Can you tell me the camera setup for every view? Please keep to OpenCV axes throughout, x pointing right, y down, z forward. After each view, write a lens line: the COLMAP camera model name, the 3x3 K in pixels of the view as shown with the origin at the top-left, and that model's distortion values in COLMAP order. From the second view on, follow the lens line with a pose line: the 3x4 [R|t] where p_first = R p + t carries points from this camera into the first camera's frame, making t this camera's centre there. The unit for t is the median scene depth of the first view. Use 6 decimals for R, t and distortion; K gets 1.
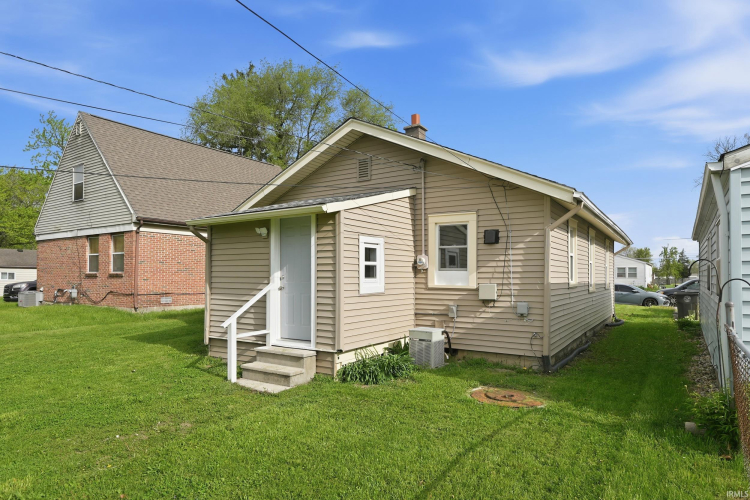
lens RADIAL K [[456.1, 0, 373.9], [0, 456.1, 266.6], [0, 0, 1]] dist [-0.000373, 0.000017]
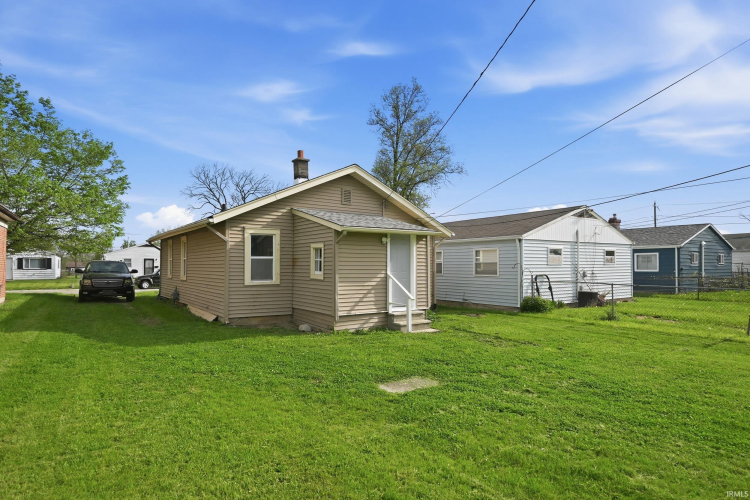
lens RADIAL K [[428.2, 0, 375.0], [0, 428.2, 250.0], [0, 0, 1]] dist [-0.003436, -0.000182]
pose [[0.358414, 0.035791, 0.932876, -1.431893], [-0.021328, 0.999318, -0.030146, 0.001863], [-0.933319, -0.009092, 0.358933, 0.442964]]
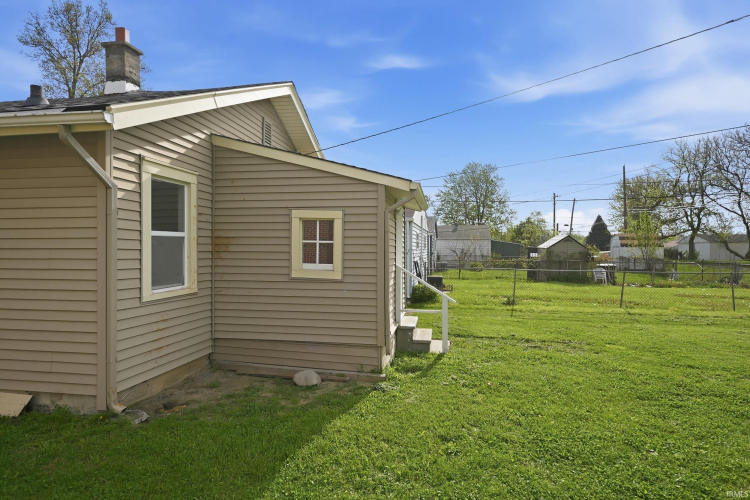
lens RADIAL K [[412.3, 0, 375.0], [0, 412.3, 250.0], [0, 0, 1]] dist [-0.006695, -0.001520]
pose [[-0.431219, 0.000305, 0.902247, -0.919802], [-0.022429, 0.999687, -0.011058, 0.014208], [-0.901969, -0.025004, -0.431077, 1.256765]]
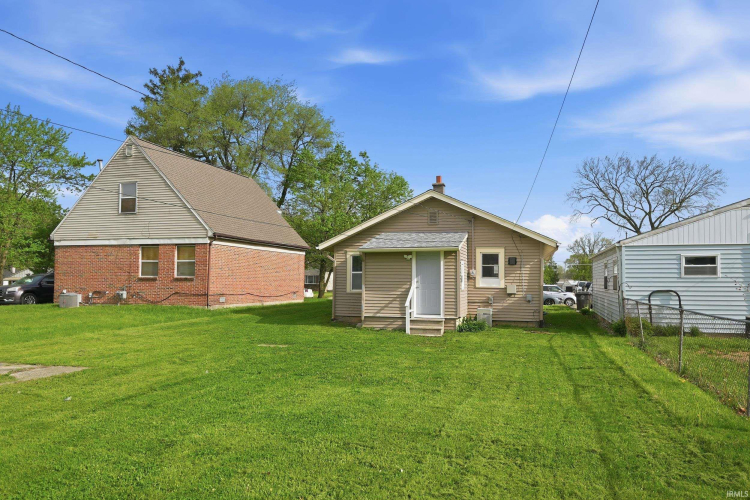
lens RADIAL K [[555.3, 0, 375.0], [0, 555.3, 250.0], [0, 0, 1]] dist [0.005794, 0.001053]
pose [[0.956318, 0.020854, 0.291585, -0.916562], [-0.010887, 0.999301, -0.035763, -0.019805], [-0.292127, 0.031026, 0.955876, -1.007928]]
